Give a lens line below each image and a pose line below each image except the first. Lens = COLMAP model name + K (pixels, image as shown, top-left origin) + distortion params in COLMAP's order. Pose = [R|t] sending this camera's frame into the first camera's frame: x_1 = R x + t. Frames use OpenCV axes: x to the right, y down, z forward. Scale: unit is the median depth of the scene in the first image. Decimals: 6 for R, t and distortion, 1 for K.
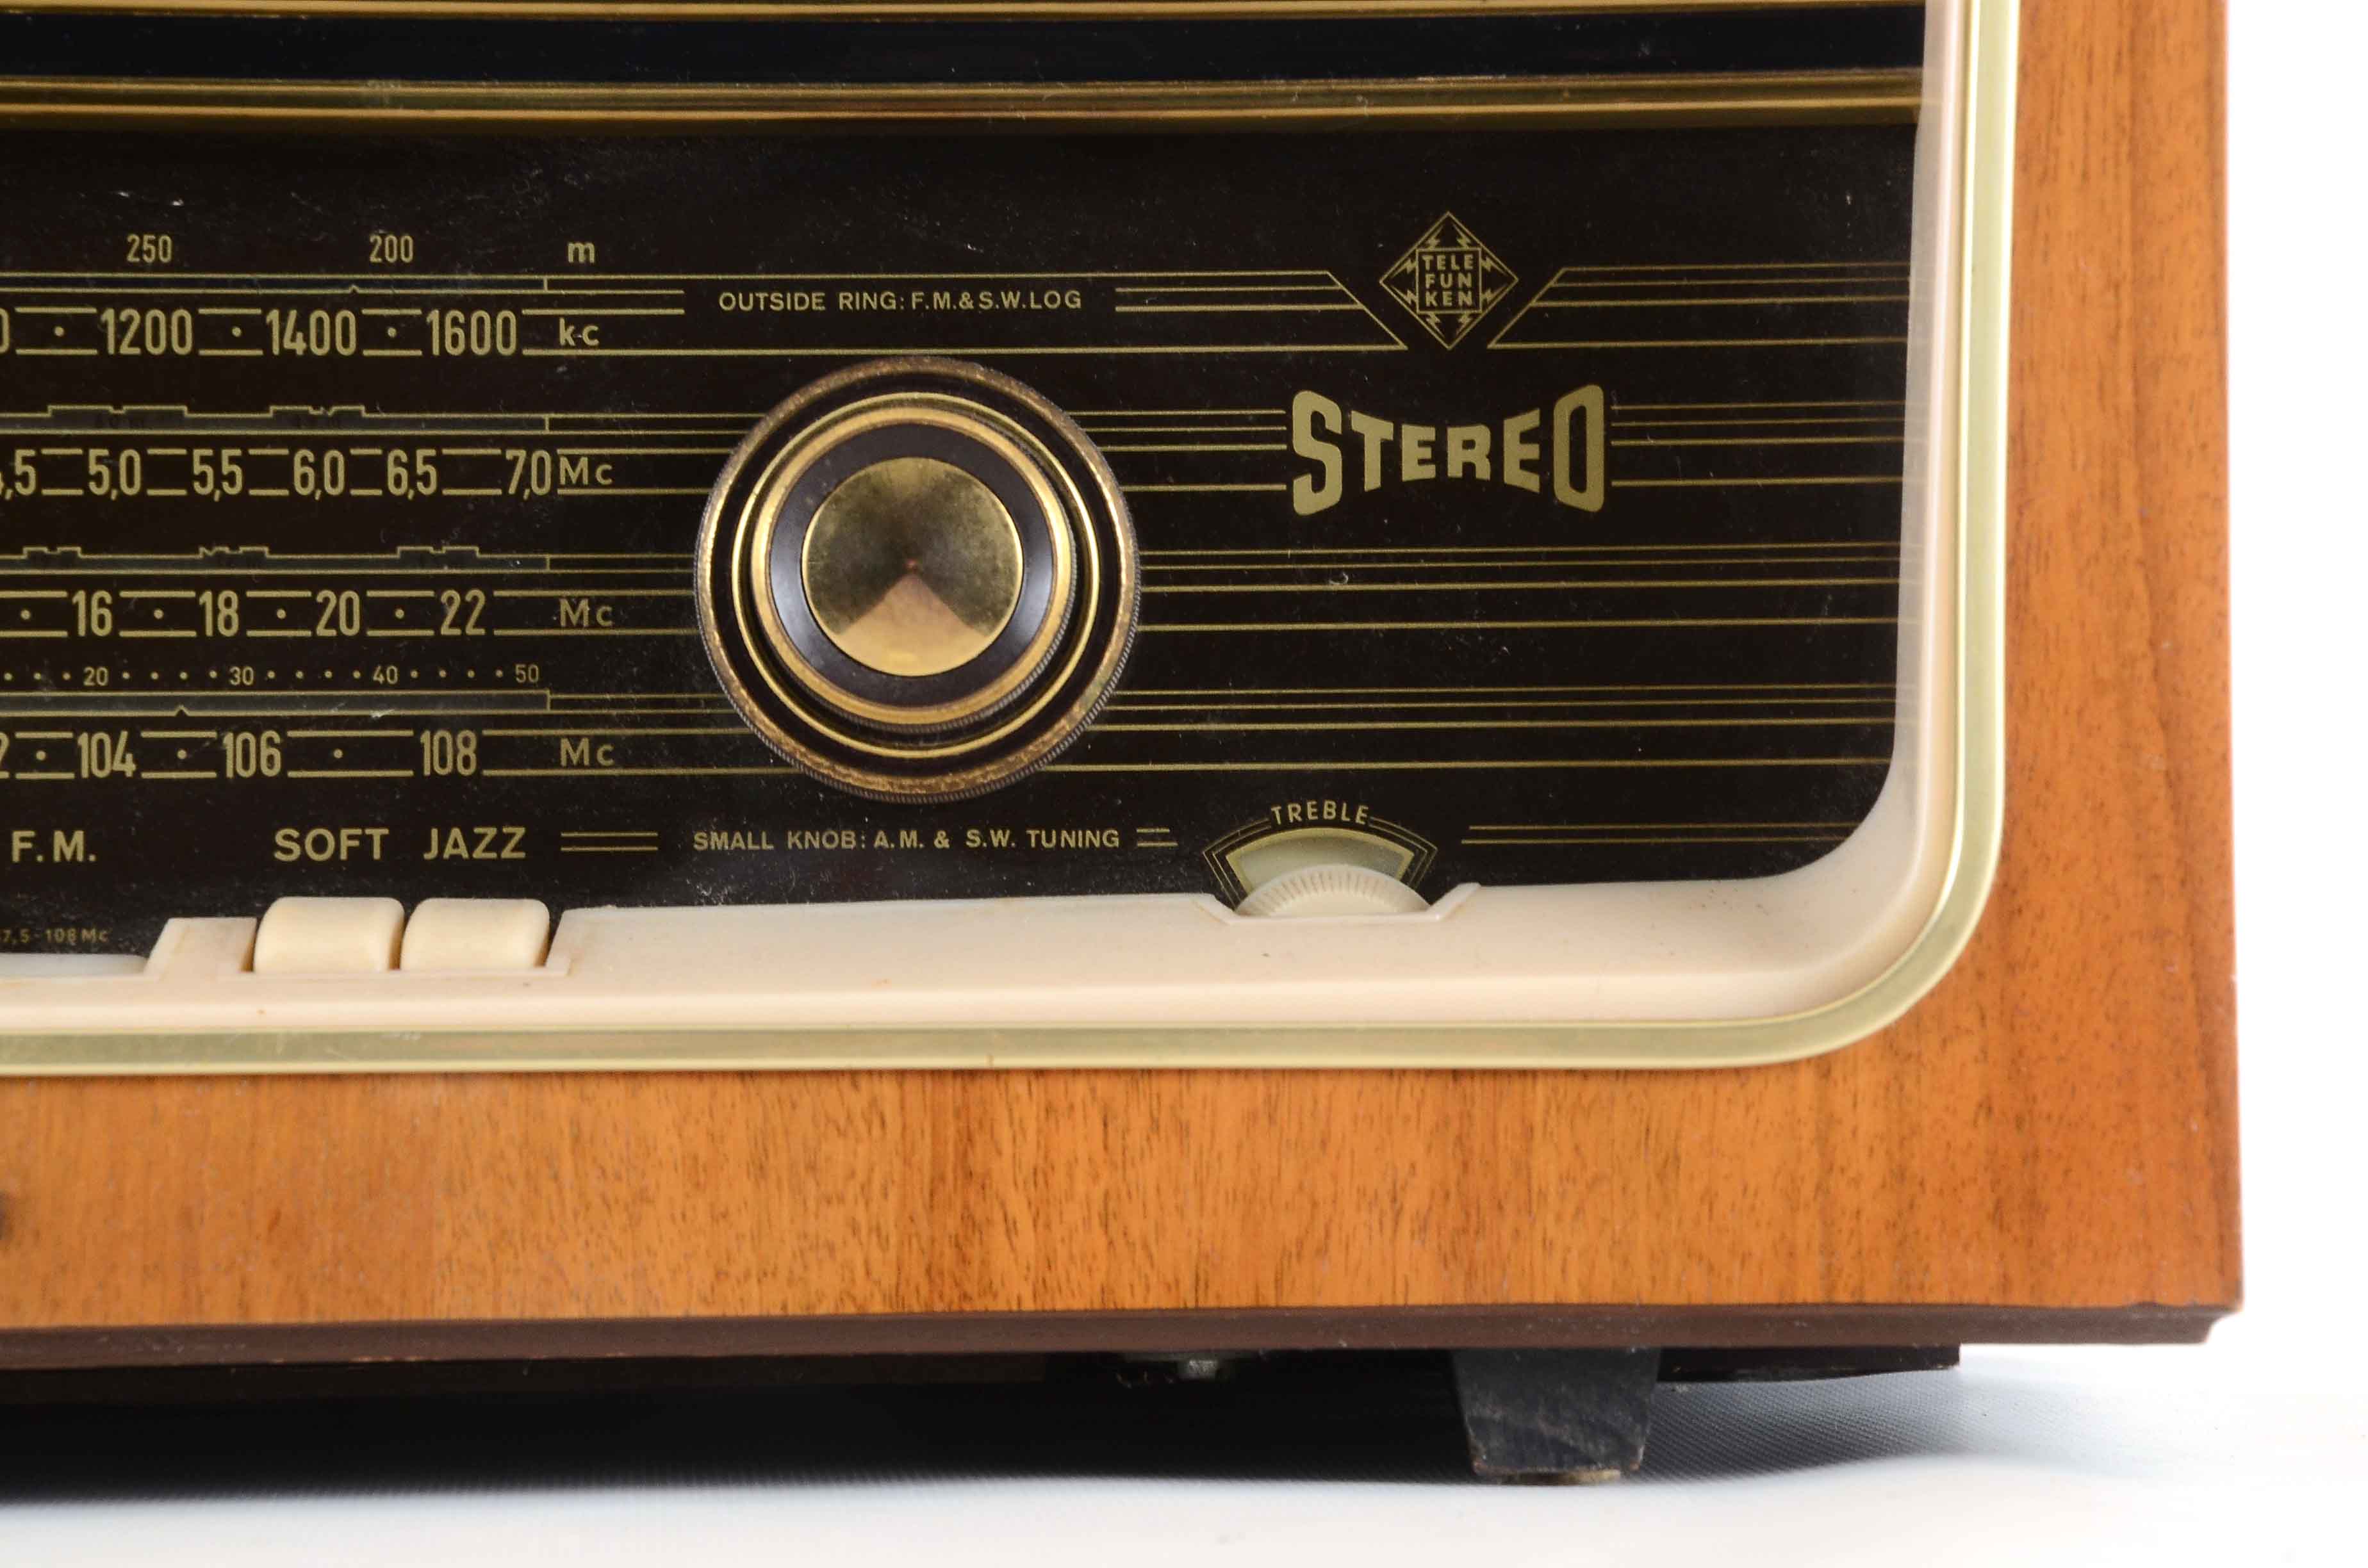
lens RADIAL K [[9956.3, 0, 1184.0], [0, 9956.3, 784.0], [0, 0, 1]] dist [1.284355, 0.642949]
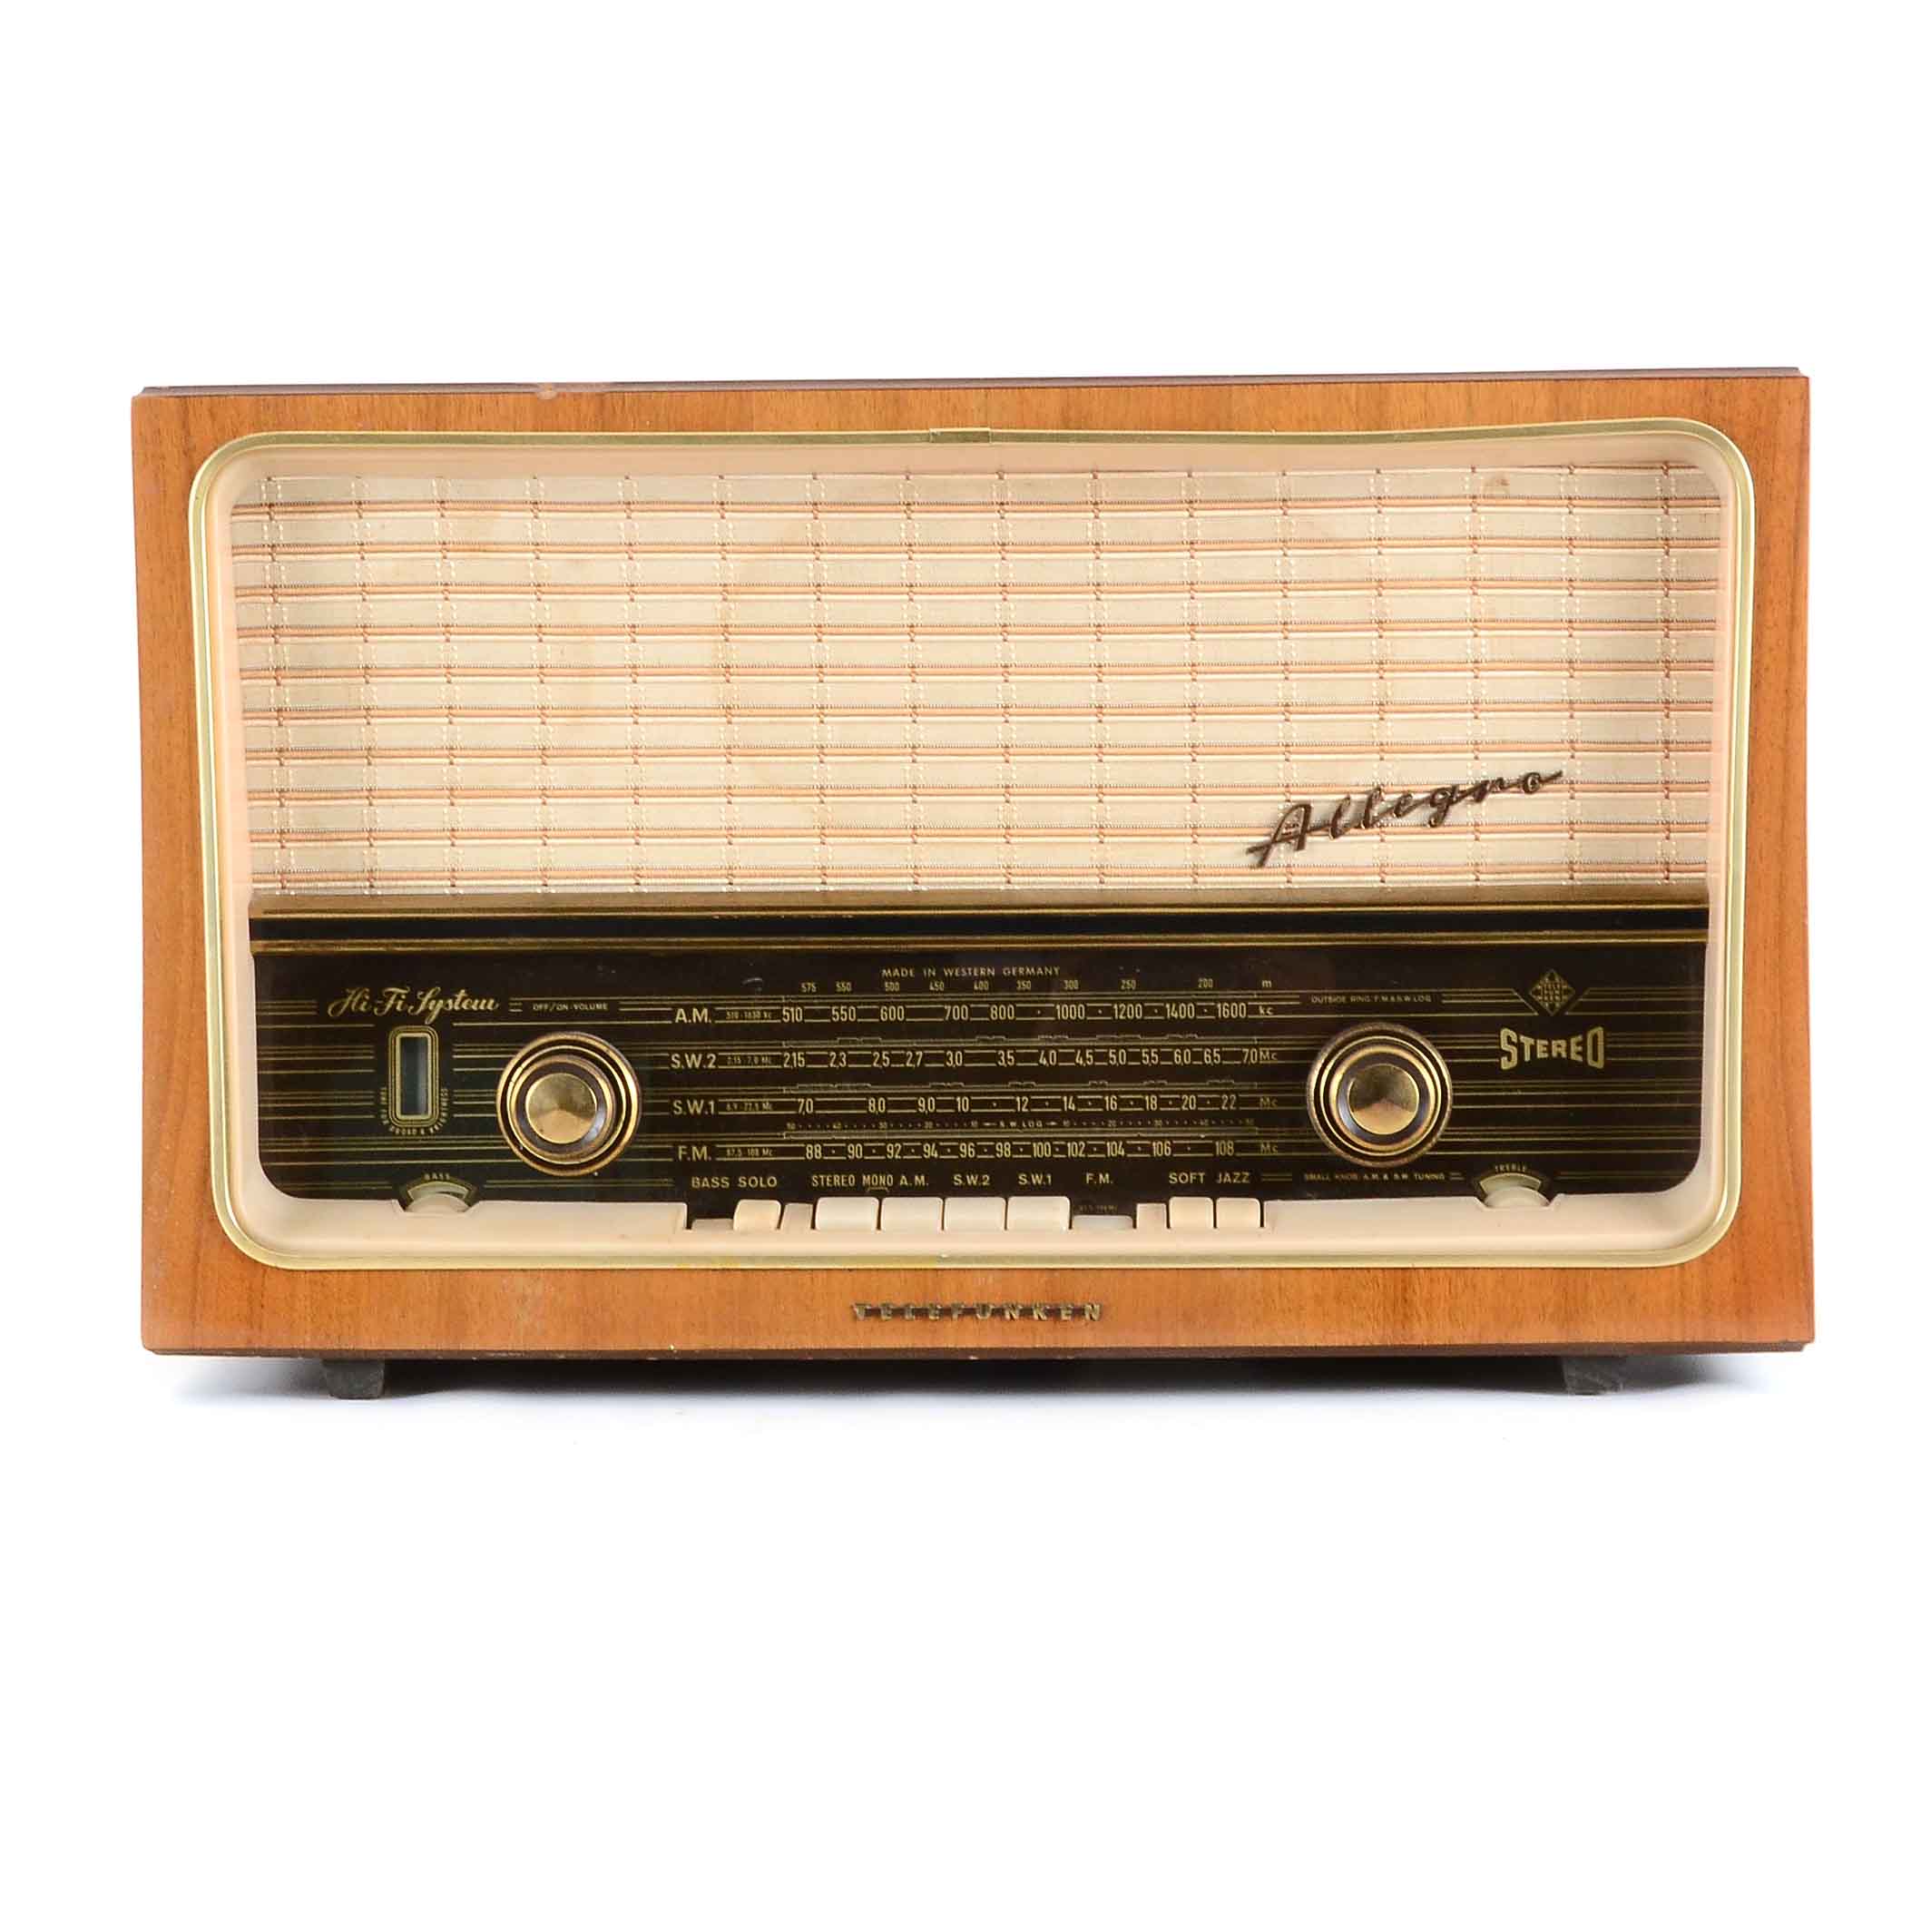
lens RADIAL K [[5299.0, 0, 972.4], [0, 5299.0, 869.7], [0, 0, 1]] dist [0.112267, 1.839757]
pose [[0.999624, -0.002694, -0.027290, -0.105865], [0.004355, 0.998129, 0.060991, -0.187205], [0.027074, -0.061087, 0.997765, -0.614897]]
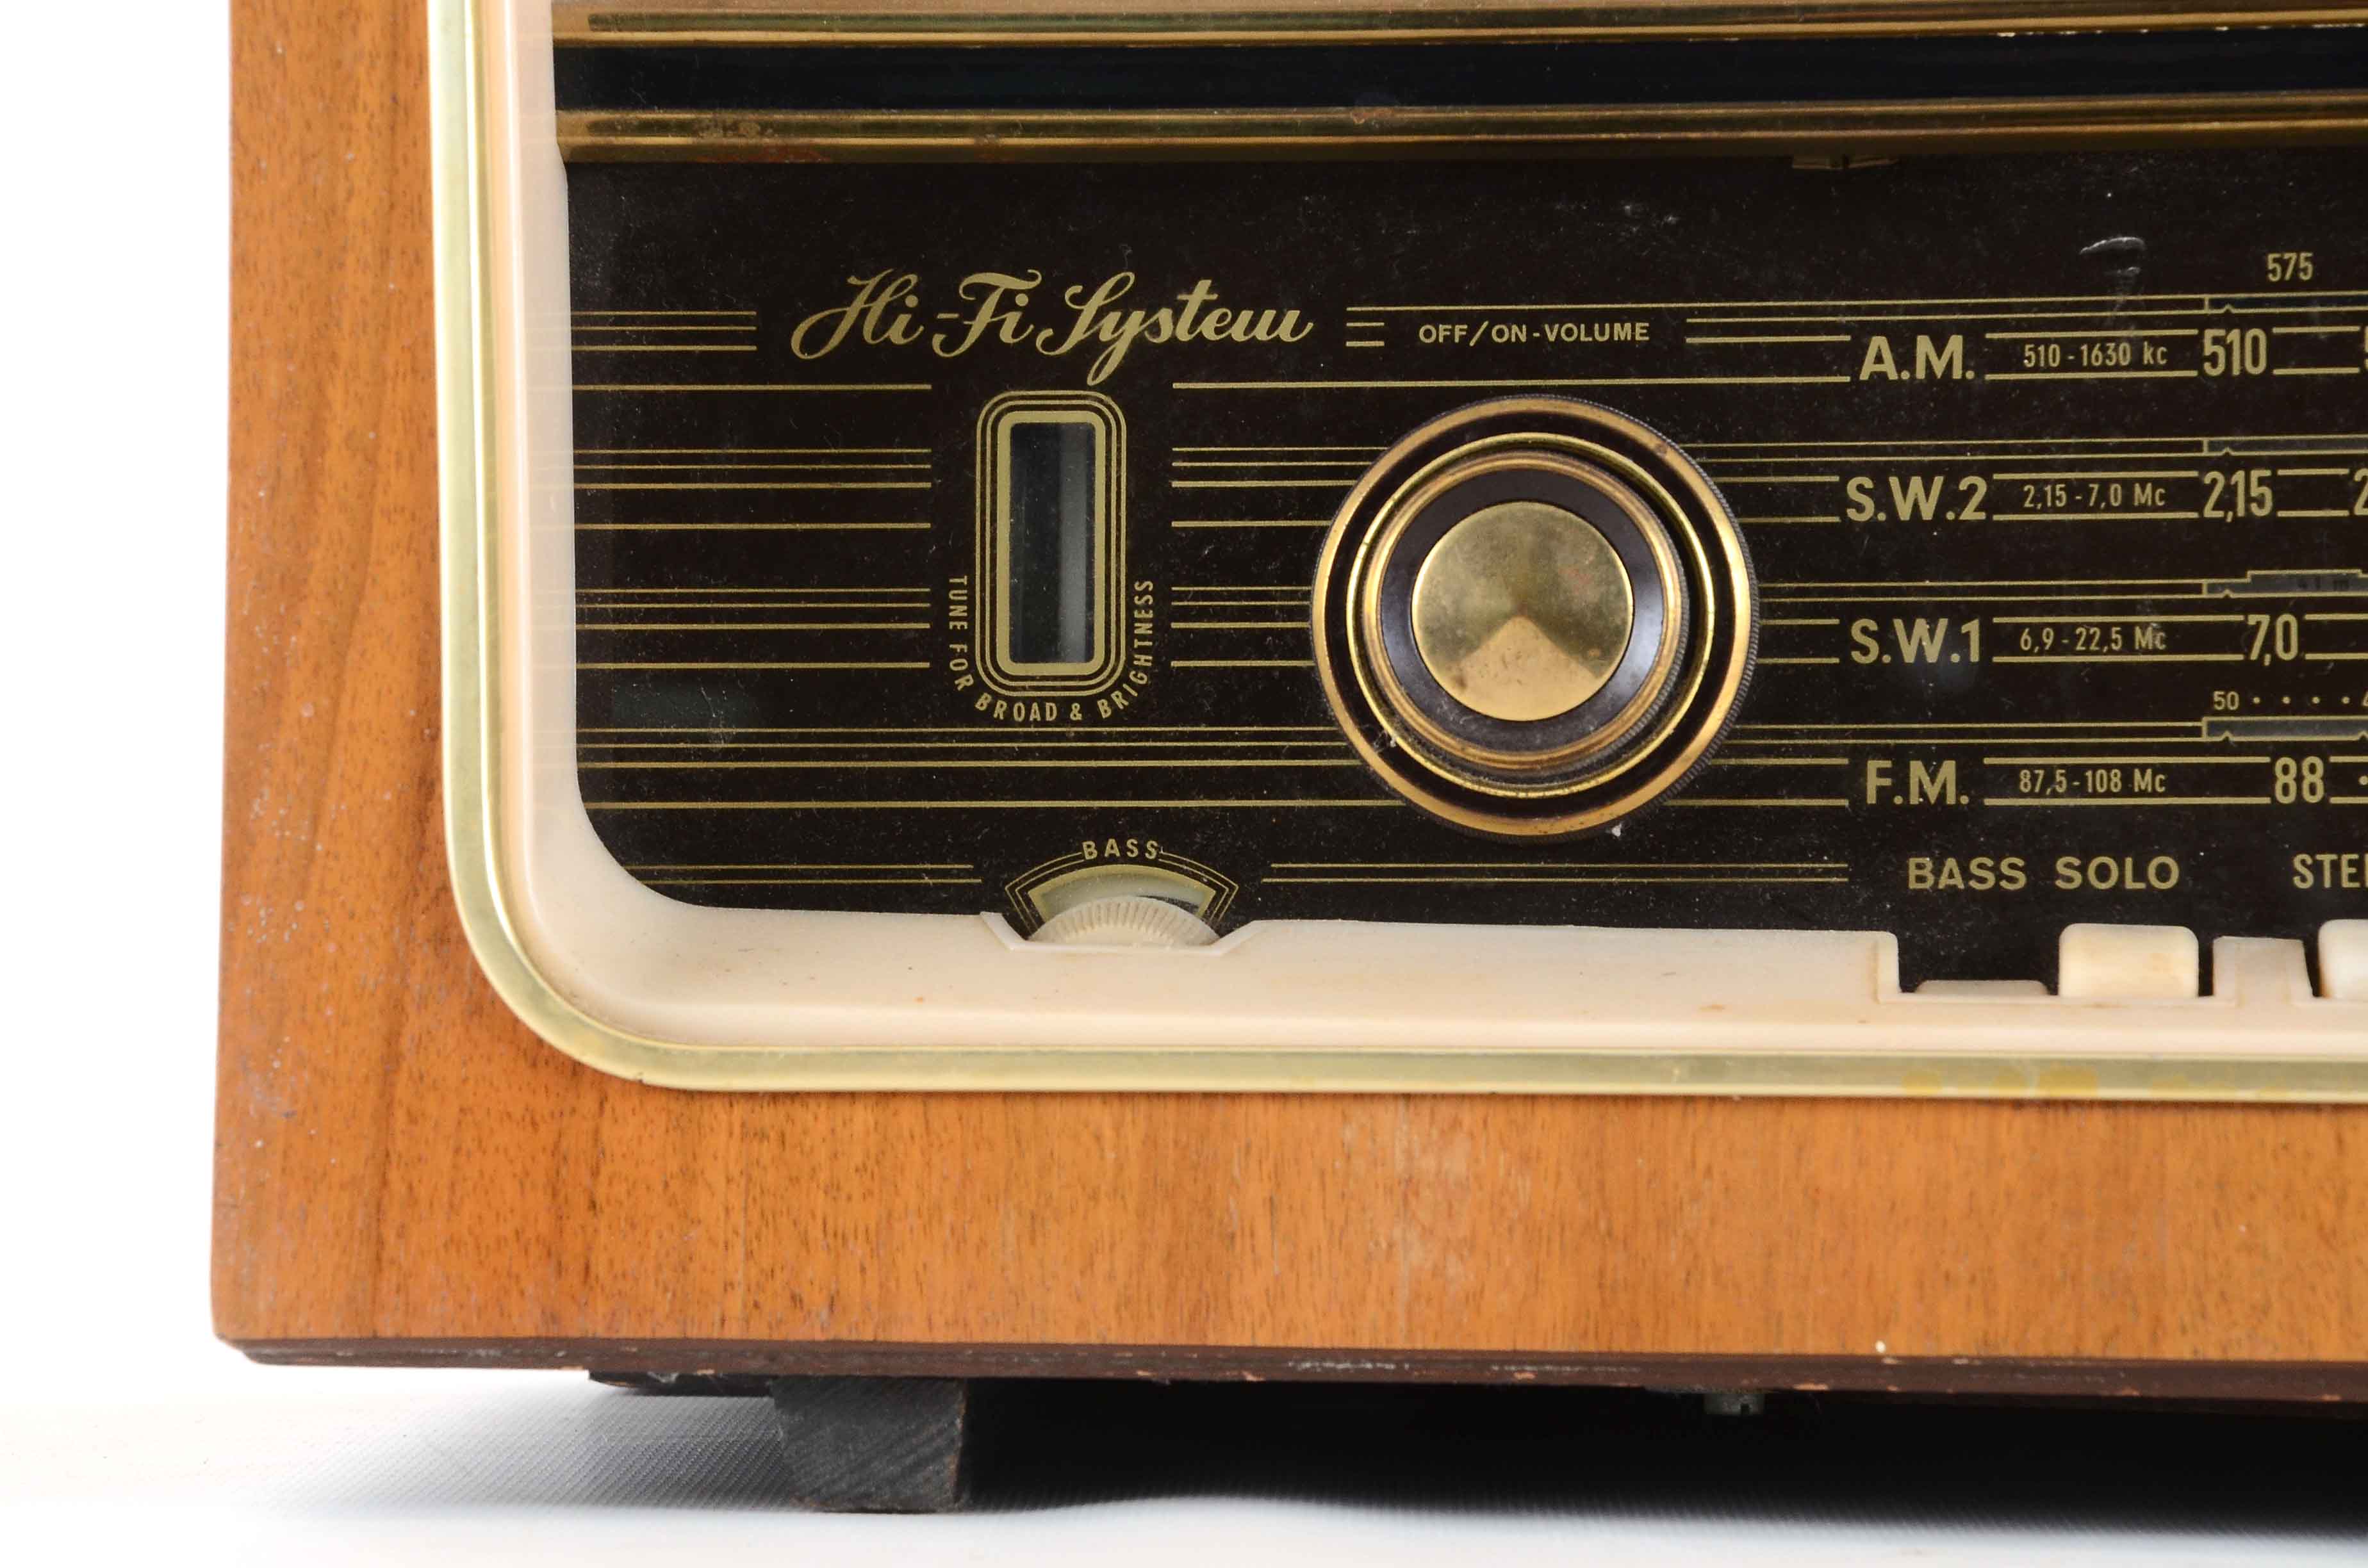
lens RADIAL K [[10035.7, 0, 1184.0], [0, 10035.7, 784.0], [0, 0, 1]] dist [1.468839, 3.233206]
pose [[0.998116, 0.004838, -0.061165, -0.246844], [-0.005047, 0.999982, -0.003263, 0.002131], [0.061148, 0.003565, 0.998122, -0.003510]]
